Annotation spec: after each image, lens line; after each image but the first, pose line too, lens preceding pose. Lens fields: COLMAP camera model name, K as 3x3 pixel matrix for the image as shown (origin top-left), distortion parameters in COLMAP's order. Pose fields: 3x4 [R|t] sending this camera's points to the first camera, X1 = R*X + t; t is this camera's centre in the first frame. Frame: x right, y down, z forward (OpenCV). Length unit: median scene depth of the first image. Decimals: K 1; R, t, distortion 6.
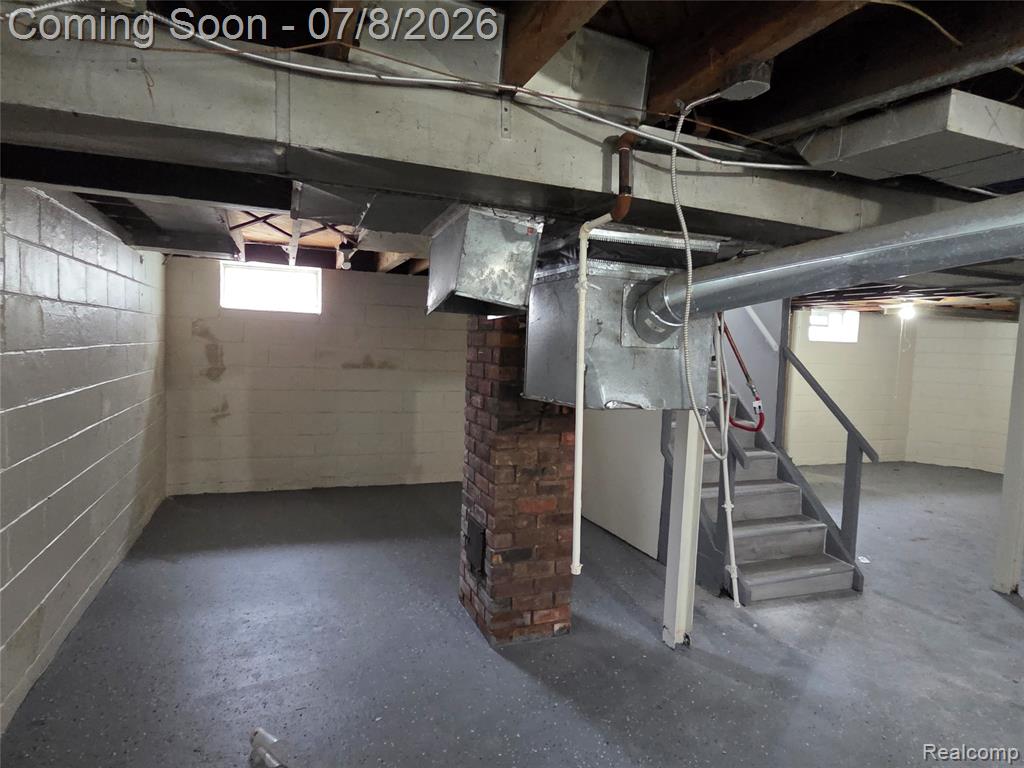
lens RADIAL K [[594.5, 0, 510.3], [0, 594.5, 385.5], [0, 0, 1]] dist [-0.001740, 0.004054]
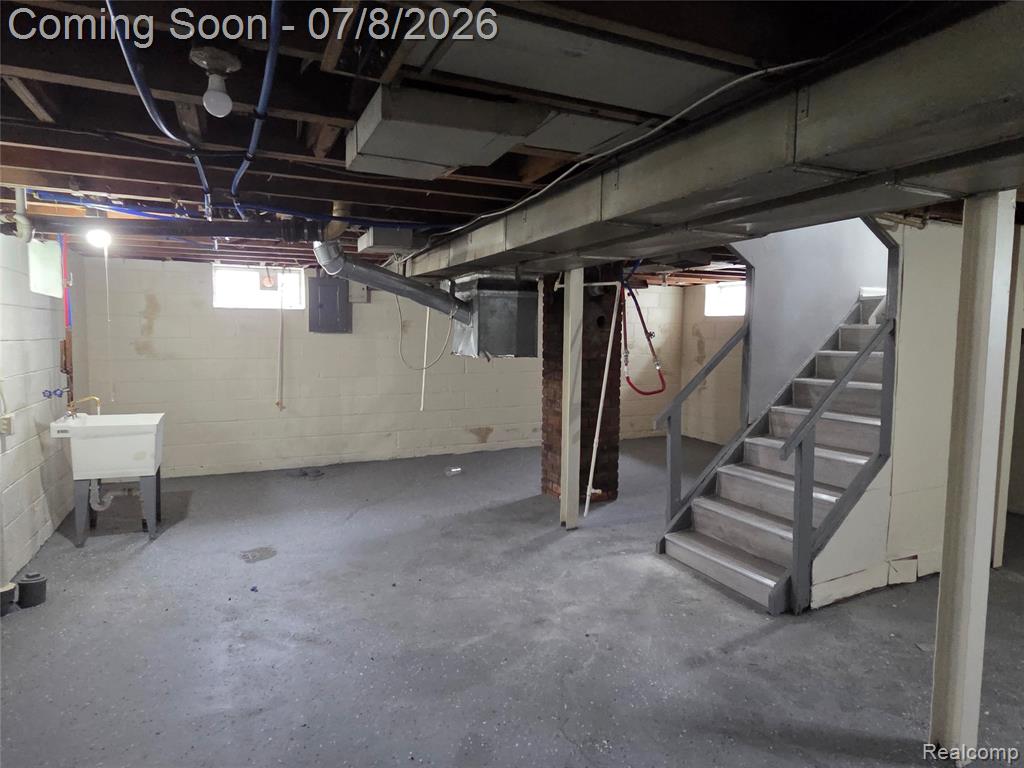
lens RADIAL K [[594.5, 0, 510.1], [0, 594.5, 380.2], [0, 0, 1]] dist [-0.001740, 0.004054]
pose [[0.075362, 0.039059, -0.996391, 1.581194], [-0.075133, 0.996614, 0.033385, 0.029740], [0.994322, 0.072346, 0.078042, 0.649258]]
